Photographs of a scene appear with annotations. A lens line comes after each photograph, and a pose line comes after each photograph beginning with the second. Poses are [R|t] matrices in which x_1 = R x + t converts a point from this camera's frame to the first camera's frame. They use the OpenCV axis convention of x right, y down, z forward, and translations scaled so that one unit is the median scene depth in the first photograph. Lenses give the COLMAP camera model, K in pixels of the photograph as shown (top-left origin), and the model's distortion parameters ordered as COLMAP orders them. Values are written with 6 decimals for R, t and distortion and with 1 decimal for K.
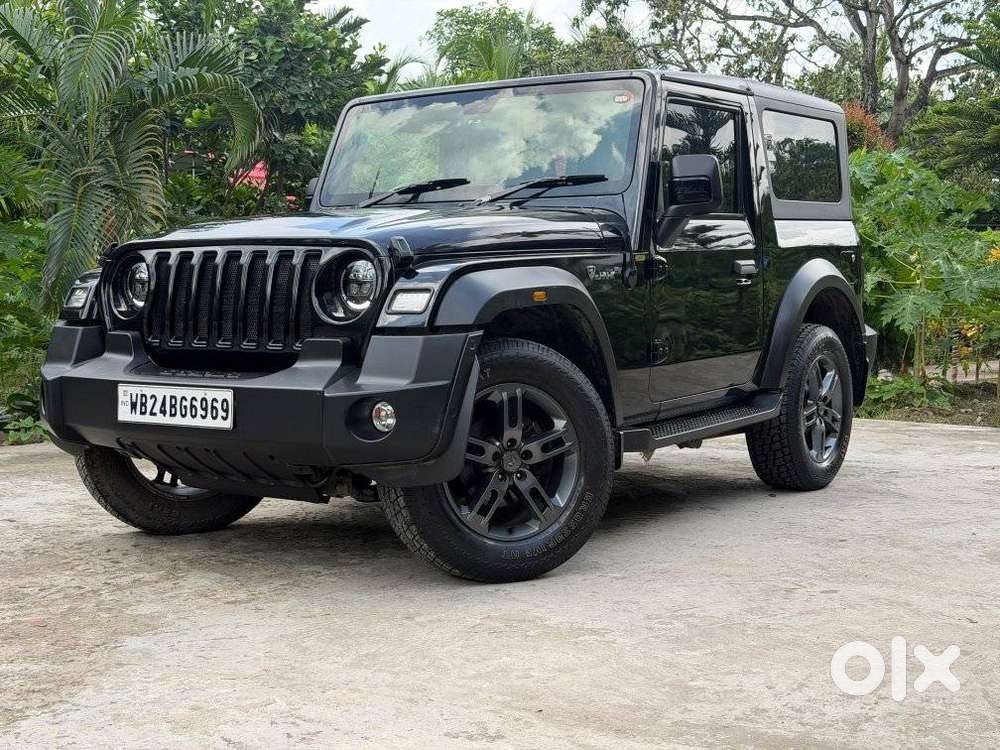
lens RADIAL K [[1366.1, 0, 500.0], [0, 1366.1, 375.0], [0, 0, 1]] dist [0.166718, -0.332703]
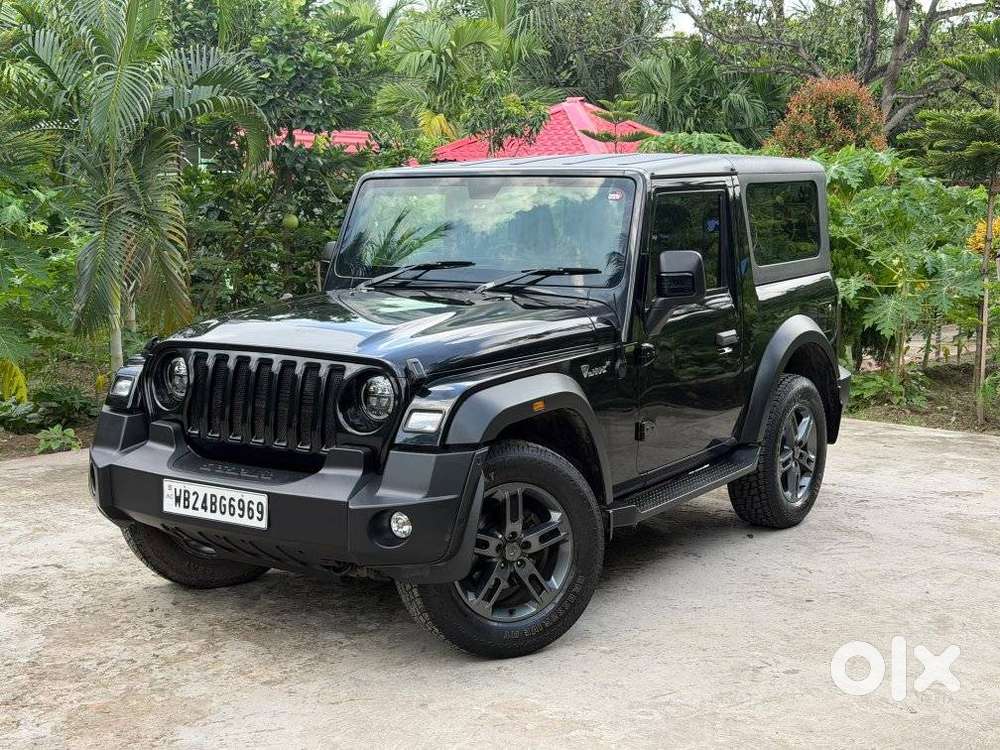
lens RADIAL K [[1366.1, 0, 500.0], [0, 1366.1, 375.0], [0, 0, 1]] dist [0.166718, -0.332703]
pose [[0.999987, 0.004859, 0.001630, -0.004605], [-0.004950, 0.998064, 0.062001, -0.150826], [-0.001326, -0.062008, 0.998075, -0.117981]]
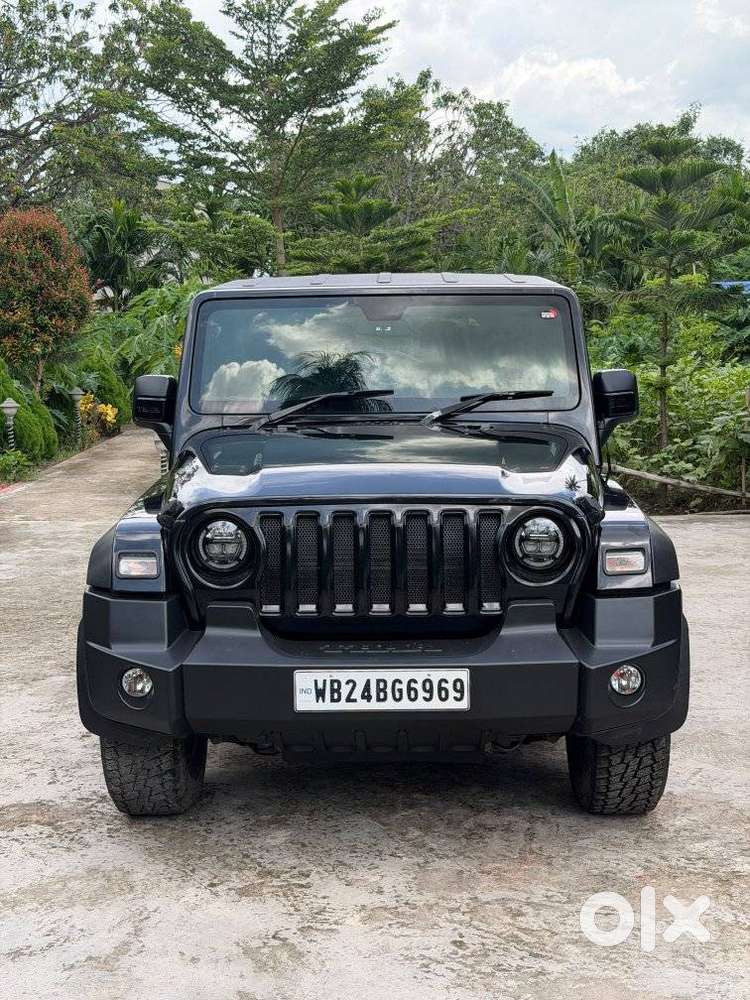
lens RADIAL K [[1366.1, 0, 375.0], [0, 1366.1, 500.0], [0, 0, 1]] dist [0.166718, -0.332703]
pose [[0.832645, -0.072047, 0.549101, -0.722841], [0.042263, 0.996877, 0.066713, -0.163082], [-0.552193, -0.032341, 0.833089, 0.235924]]
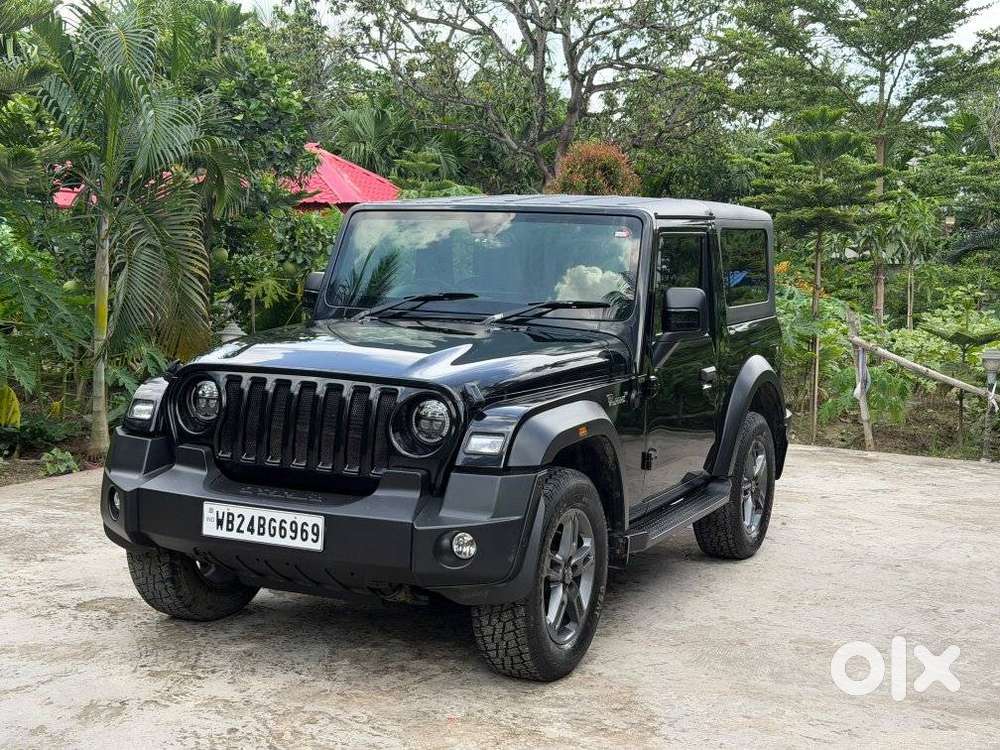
lens RADIAL K [[1366.1, 0, 500.0], [0, 1366.1, 375.0], [0, 0, 1]] dist [0.166718, -0.332703]
pose [[0.988872, 0.023028, 0.146973, -0.208607], [-0.026491, 0.999415, 0.021645, -0.127205], [-0.146388, -0.025297, 0.988904, -0.130164]]
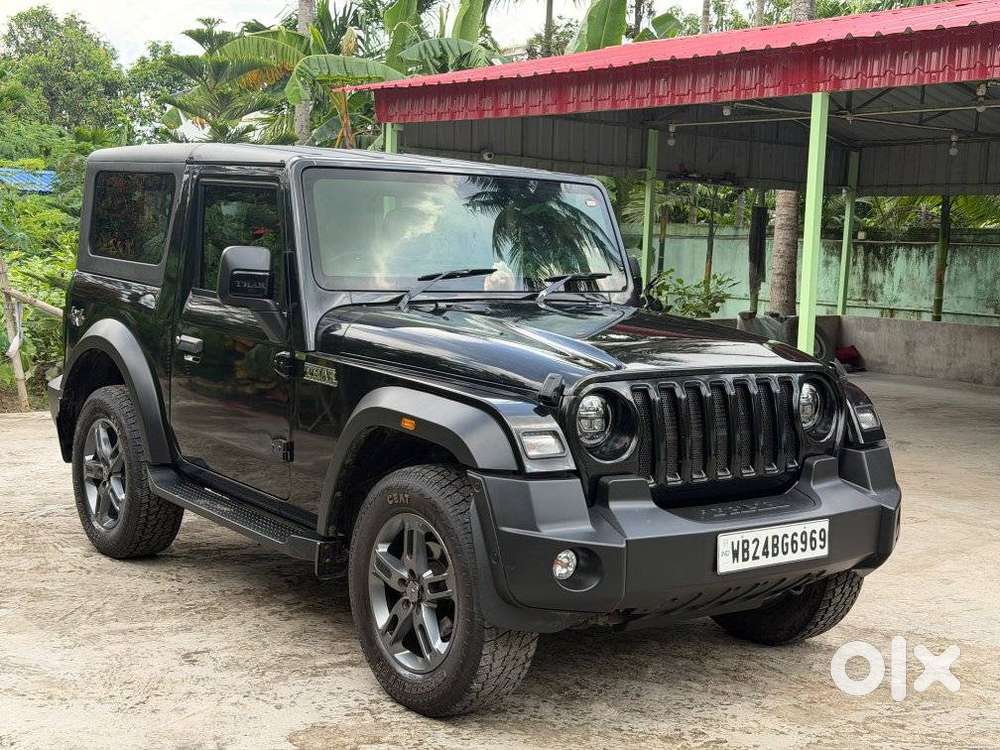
lens RADIAL K [[1366.1, 0, 500.0], [0, 1366.1, 375.0], [0, 0, 1]] dist [0.166718, -0.332703]
pose [[0.324064, -0.080122, 0.942636, -1.207389], [0.024680, 0.996784, 0.076240, -0.177868], [-0.945713, -0.001443, 0.324999, 0.848445]]
